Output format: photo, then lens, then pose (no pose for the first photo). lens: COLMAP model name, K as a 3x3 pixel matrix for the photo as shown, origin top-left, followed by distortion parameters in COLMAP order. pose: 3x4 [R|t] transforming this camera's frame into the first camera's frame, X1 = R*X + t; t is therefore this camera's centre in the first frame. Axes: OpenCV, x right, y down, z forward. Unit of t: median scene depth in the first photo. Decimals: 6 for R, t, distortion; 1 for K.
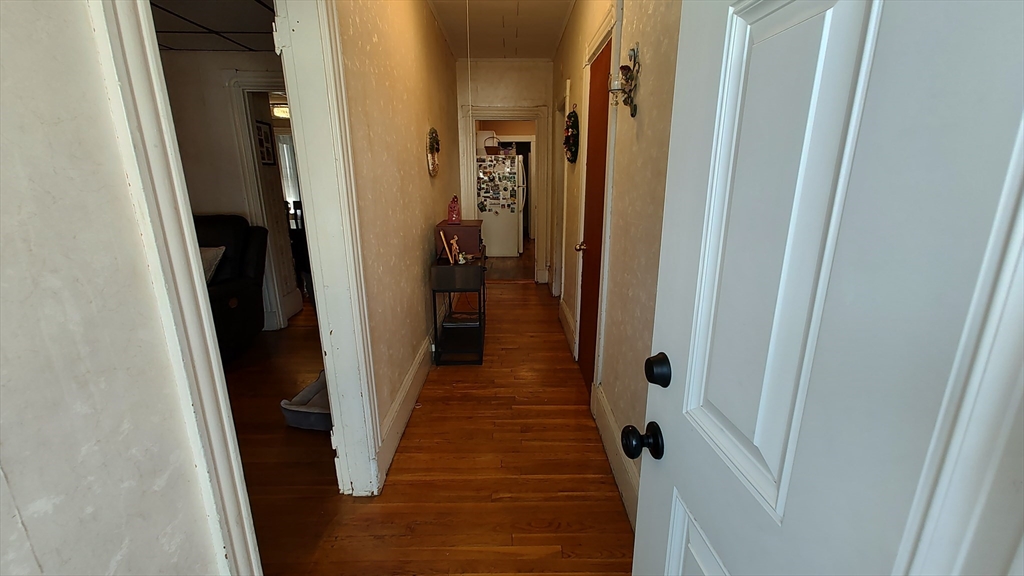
lens RADIAL K [[423.8, 0, 511.6], [0, 423.8, 286.5], [0, 0, 1]] dist [-0.001291, 0.003258]
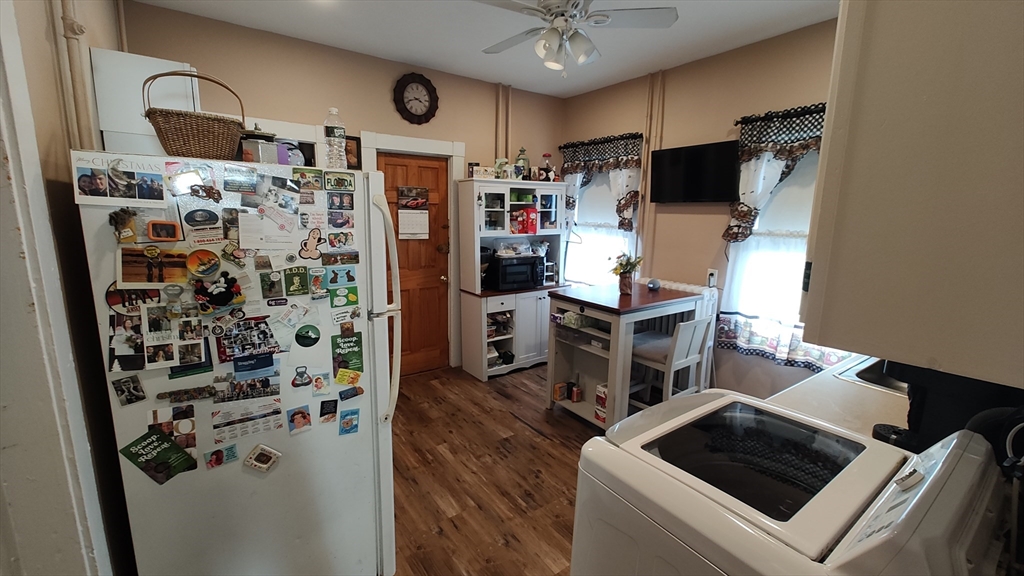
lens RADIAL K [[423.8, 0, 512.4], [0, 423.8, 289.4], [0, 0, 1]] dist [-0.001291, 0.003258]
pose [[0.820405, -0.082062, 0.565863, -0.045506], [0.131282, 0.990243, -0.046732, -0.228989], [-0.556507, 0.112627, 0.823174, 0.779176]]
